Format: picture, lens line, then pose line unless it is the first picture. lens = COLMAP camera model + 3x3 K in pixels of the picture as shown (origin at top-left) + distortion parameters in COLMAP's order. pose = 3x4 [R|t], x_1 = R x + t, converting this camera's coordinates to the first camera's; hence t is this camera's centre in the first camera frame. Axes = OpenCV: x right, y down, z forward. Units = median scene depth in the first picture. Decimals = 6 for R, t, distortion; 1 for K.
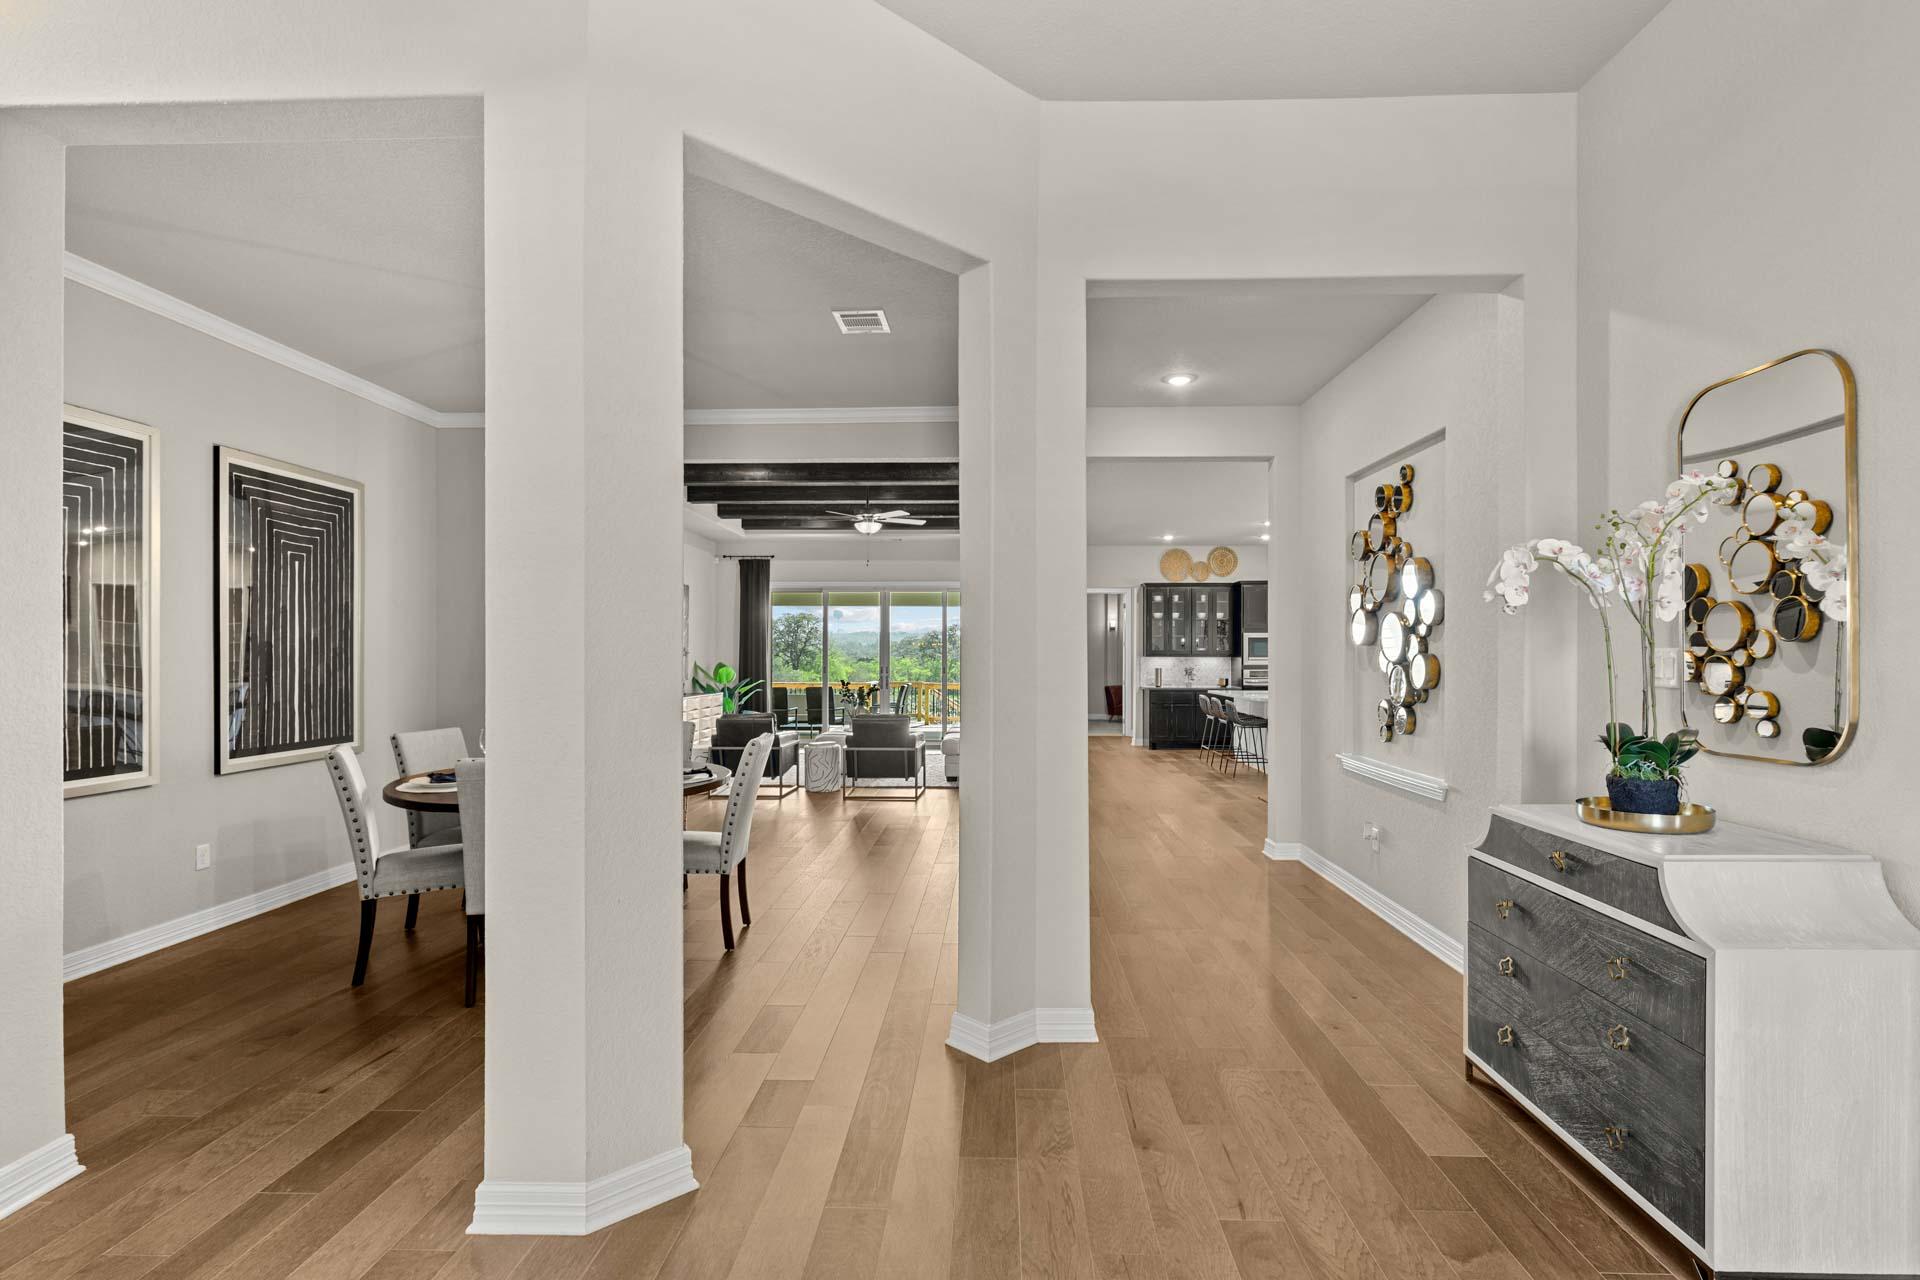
lens RADIAL K [[913.5, 0, 958.7], [0, 913.5, 647.8], [0, 0, 1]] dist [-0.000746, 0.000292]
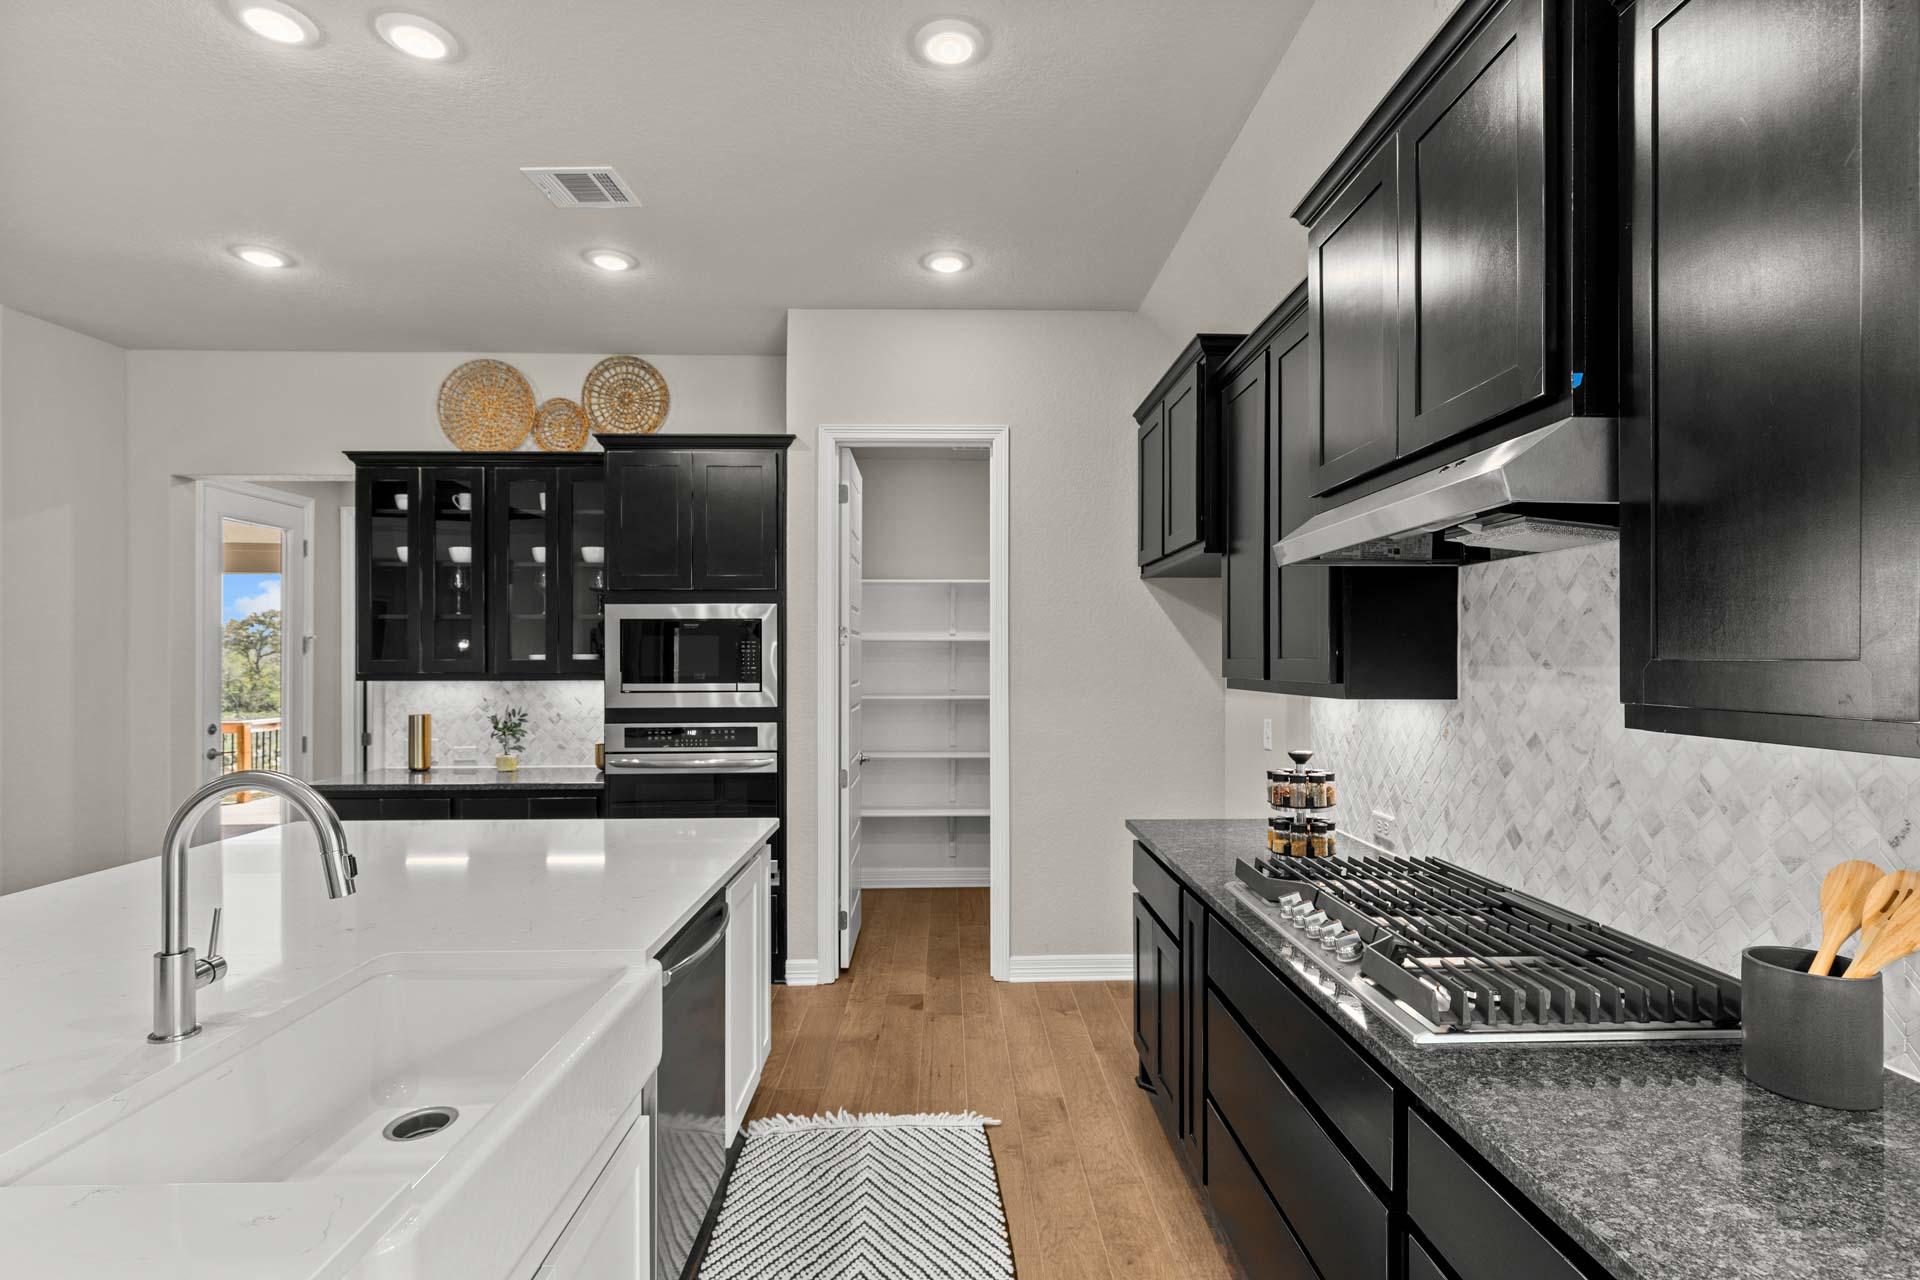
lens RADIAL K [[913.5, 0, 969.0], [0, 913.5, 650.0], [0, 0, 1]] dist [-0.000746, 0.000292]
pose [[0.997101, -0.004869, 0.075930, 0.396269], [0.004767, 0.999987, 0.001514, -0.000836], [-0.075937, -0.001147, 0.997112, 0.660722]]
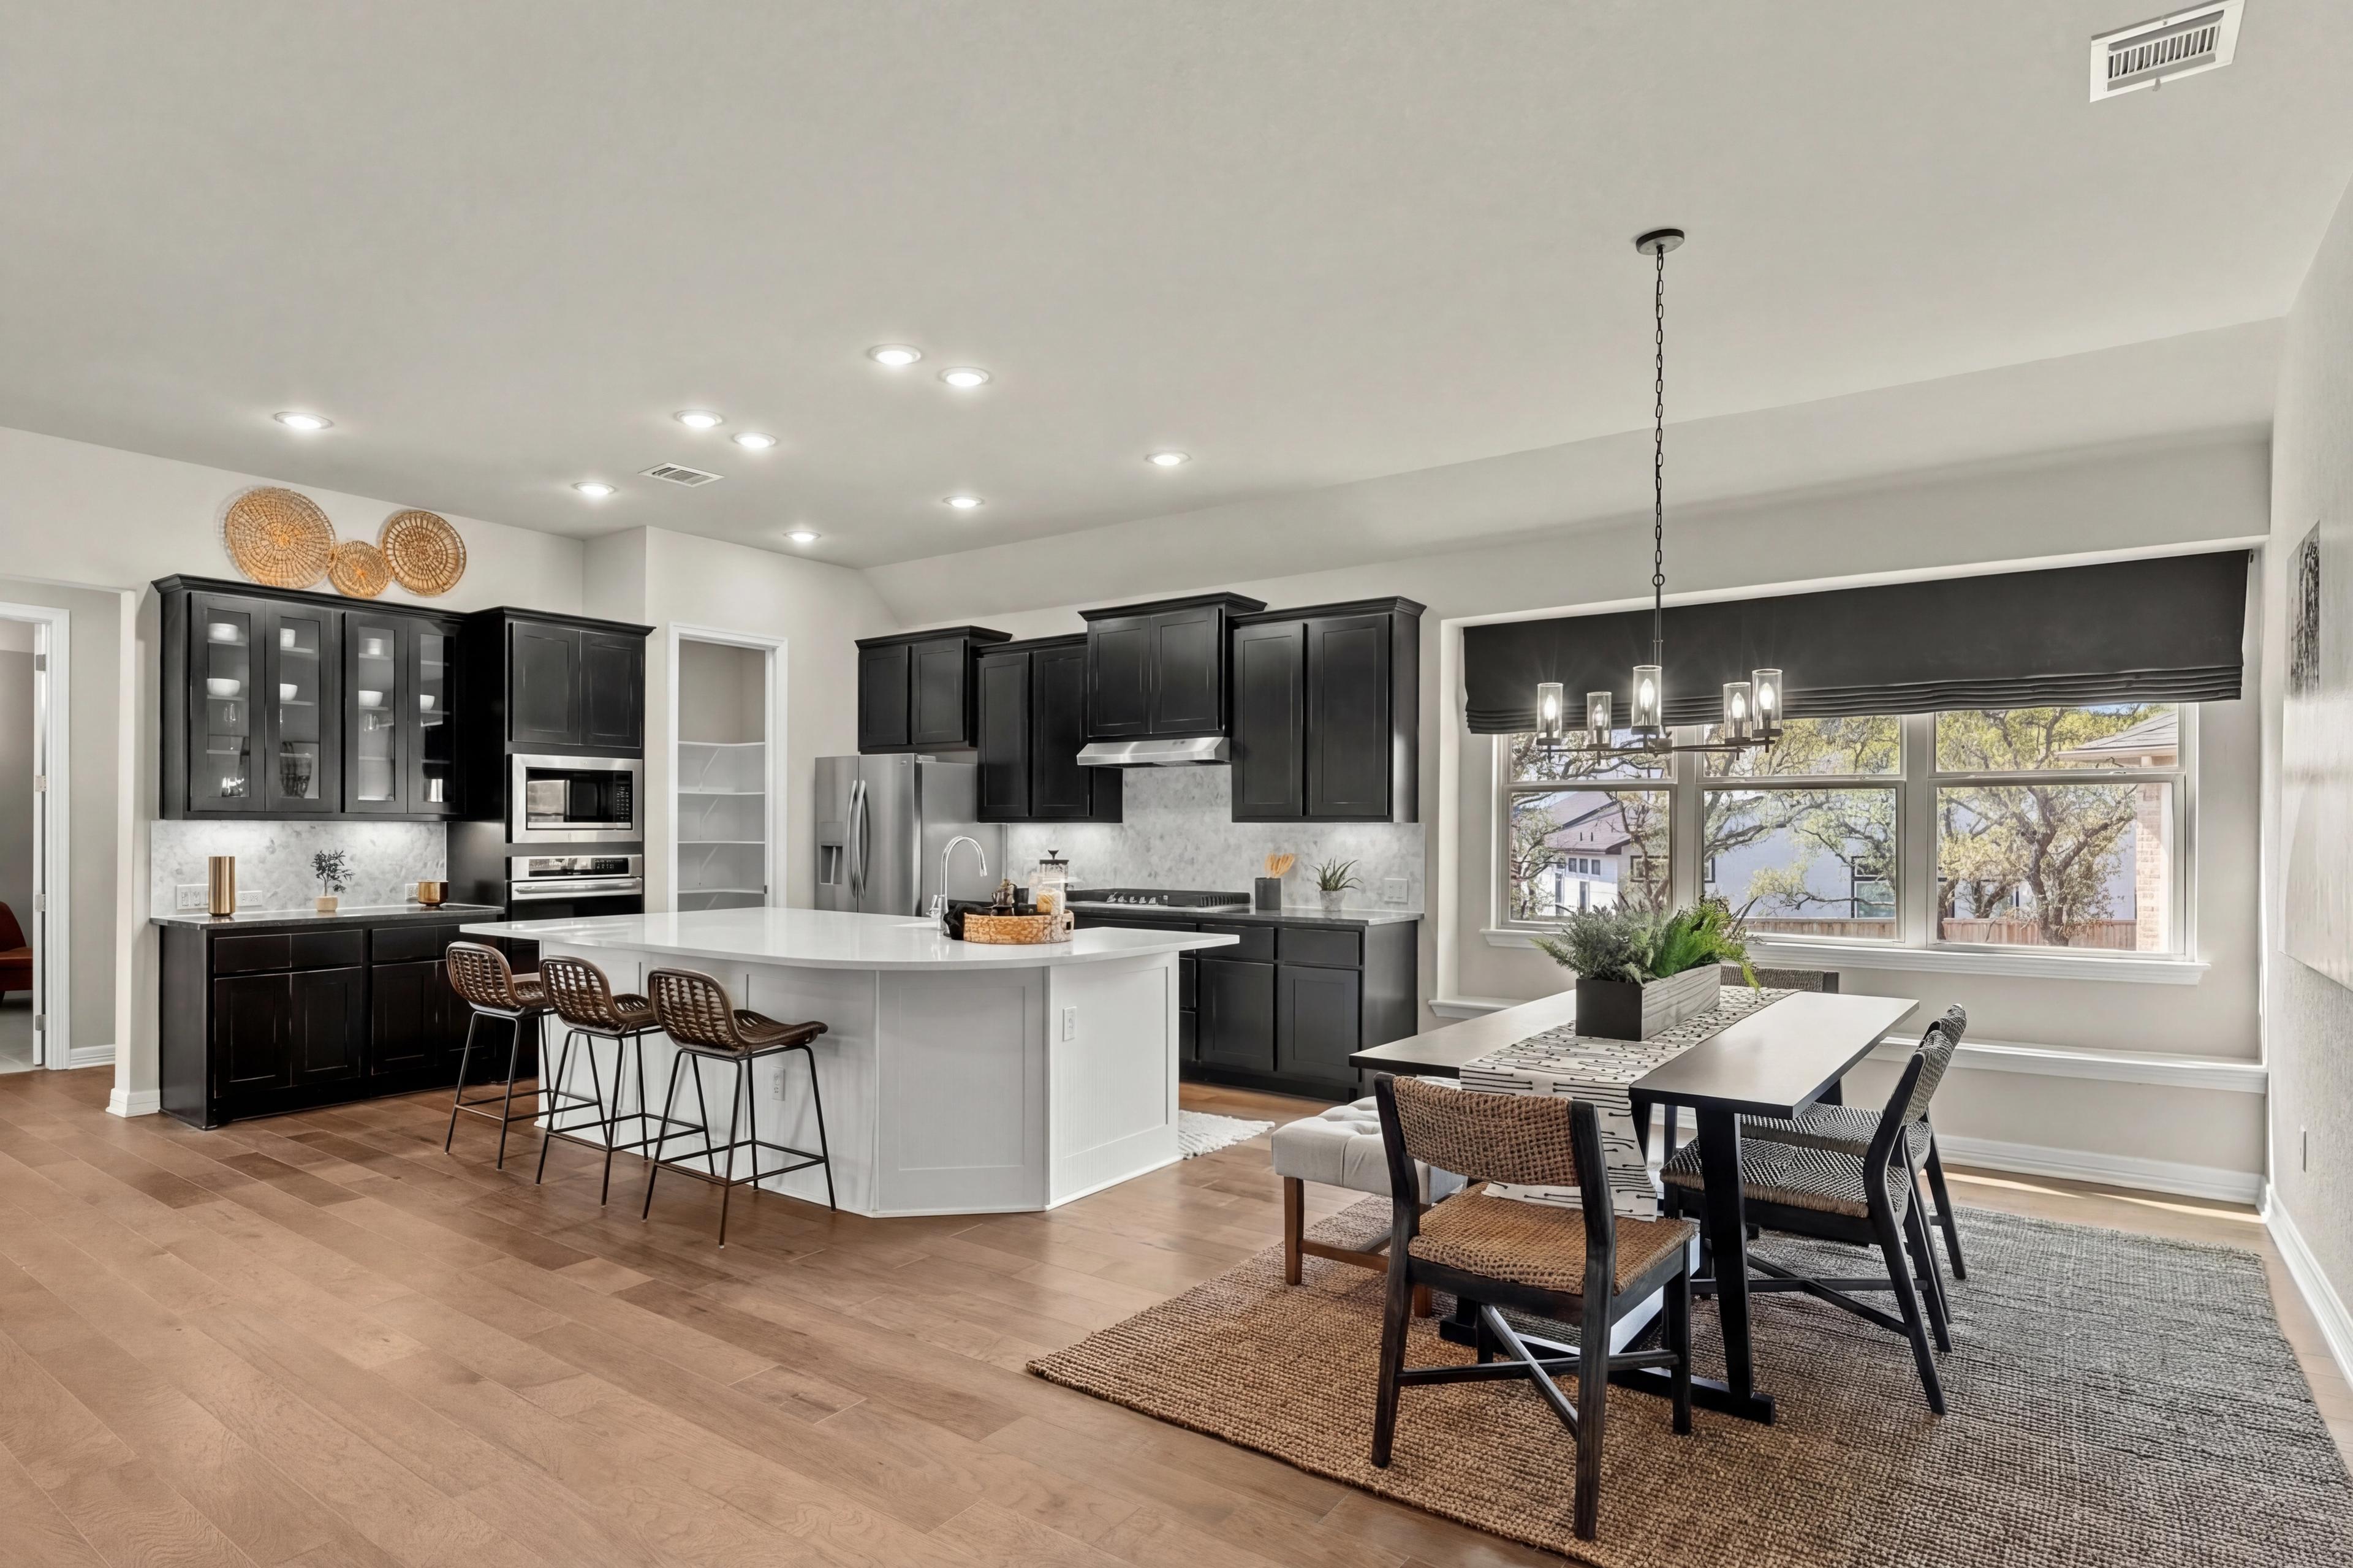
lens RADIAL K [[1272.3, 0, 1088.5], [0, 1272.3, 829.9], [0, 0, 1]] dist [-0.003500, -0.000803]
pose [[0.574919, -0.001568, 0.818209, 0.033357], [-0.007957, 0.999940, 0.007508, 0.007555], [-0.818172, -0.010827, 0.574872, 0.511650]]
